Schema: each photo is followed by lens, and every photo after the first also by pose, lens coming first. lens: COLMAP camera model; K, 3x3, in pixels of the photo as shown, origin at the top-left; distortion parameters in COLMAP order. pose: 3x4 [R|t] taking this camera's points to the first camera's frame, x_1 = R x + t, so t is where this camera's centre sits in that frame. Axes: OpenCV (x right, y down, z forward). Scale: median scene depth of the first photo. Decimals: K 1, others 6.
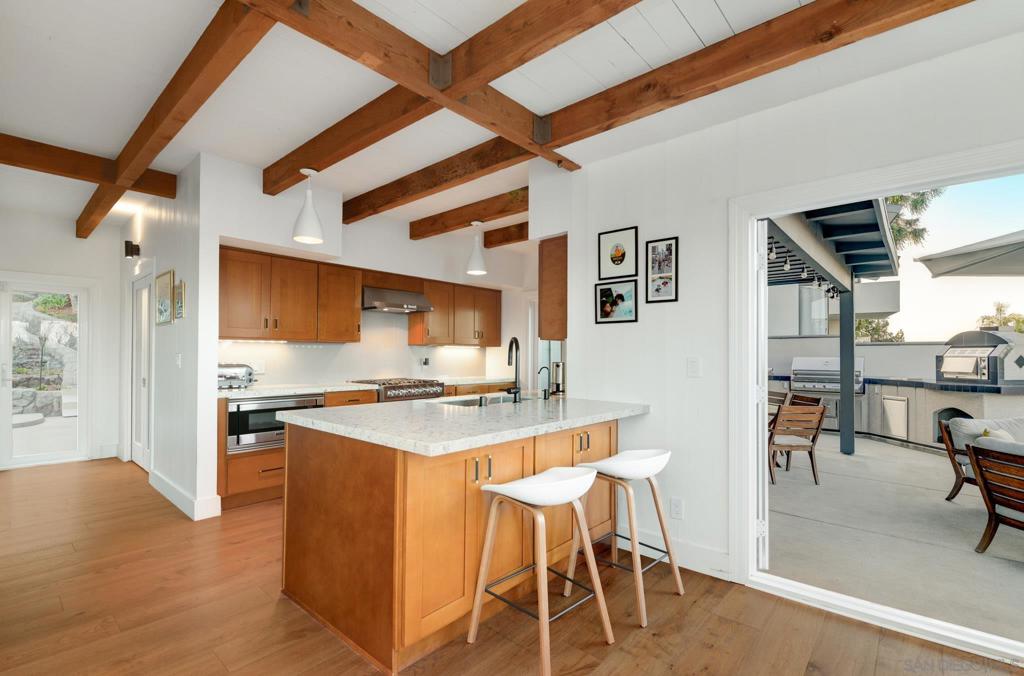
lens RADIAL K [[470.7, 0, 506.6], [0, 470.7, 348.6], [0, 0, 1]] dist [-0.001621, -0.000303]
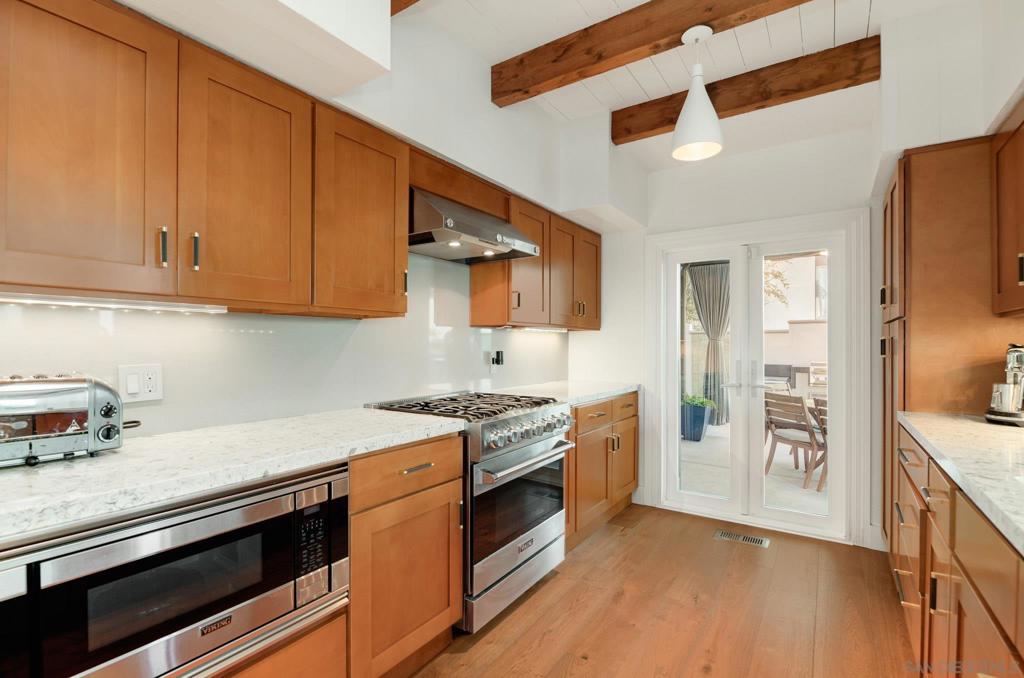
lens RADIAL K [[479.5, 0, 495.4], [0, 479.5, 345.2], [0, 0, 1]] dist [-0.001544, -0.000713]
pose [[0.993231, -0.003305, 0.116107, -0.320900], [0.001633, 0.999894, 0.014494, 0.006994], [-0.116142, -0.014206, 0.993131, 0.641976]]
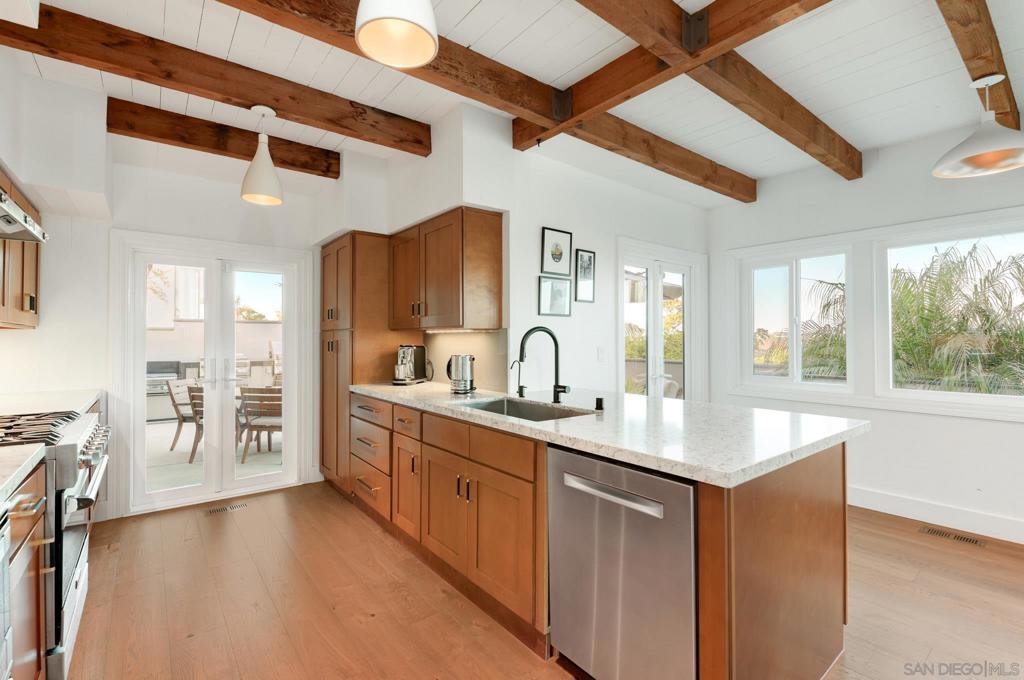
lens RADIAL K [[458.9, 0, 526.7], [0, 458.9, 335.5], [0, 0, 1]] dist [-0.001797, -0.000274]
pose [[0.154806, 0.003354, 0.987939, -0.598001], [-0.011533, 0.999932, -0.001587, -0.005419], [-0.987878, -0.011148, 0.154834, 0.662888]]
